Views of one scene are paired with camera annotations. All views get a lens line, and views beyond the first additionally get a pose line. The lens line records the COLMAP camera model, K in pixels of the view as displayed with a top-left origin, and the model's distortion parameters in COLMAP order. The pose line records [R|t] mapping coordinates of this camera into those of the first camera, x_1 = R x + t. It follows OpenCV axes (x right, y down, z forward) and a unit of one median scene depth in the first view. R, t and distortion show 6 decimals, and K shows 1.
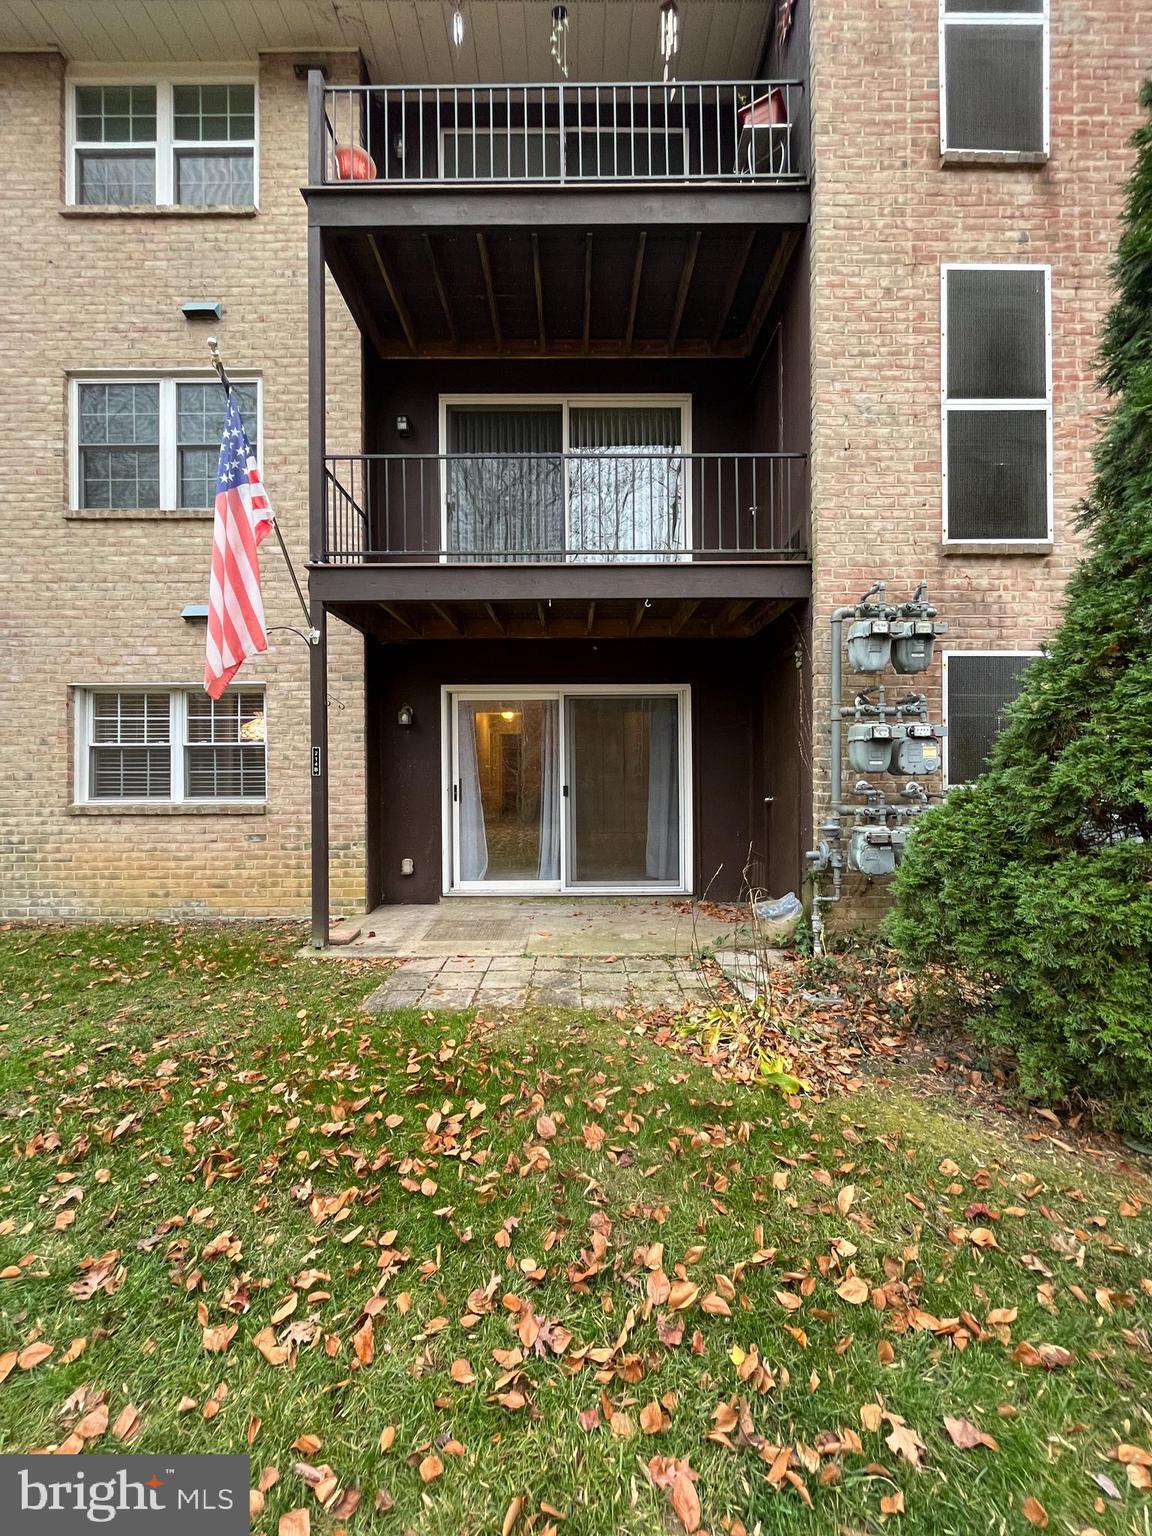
lens RADIAL K [[617.1, 0, 578.7], [0, 617.1, 768.9], [0, 0, 1]] dist [-0.004065, 0.000478]
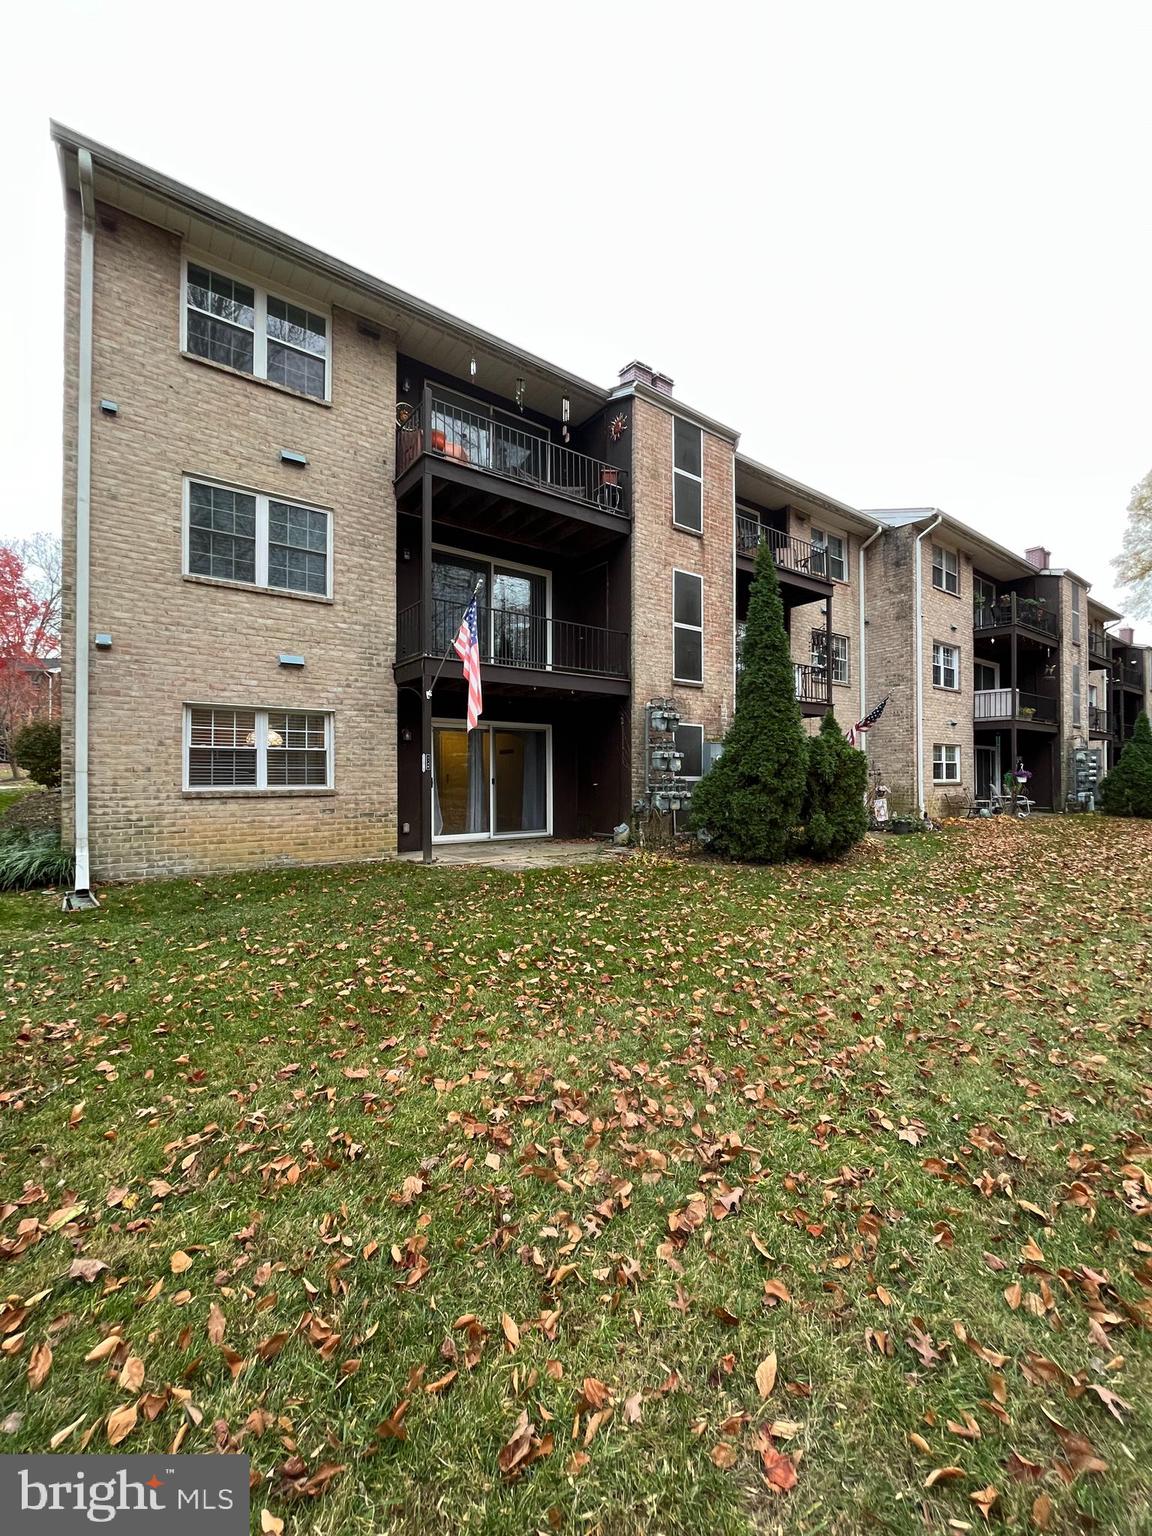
lens RADIAL K [[617.1, 0, 575.0], [0, 617.1, 768.7], [0, 0, 1]] dist [-0.004065, 0.000478]
pose [[0.806078, 0.012420, 0.591679, -0.935970], [-0.003649, 0.999865, -0.016017, 0.028766], [-0.591798, 0.010752, 0.806015, -0.601974]]
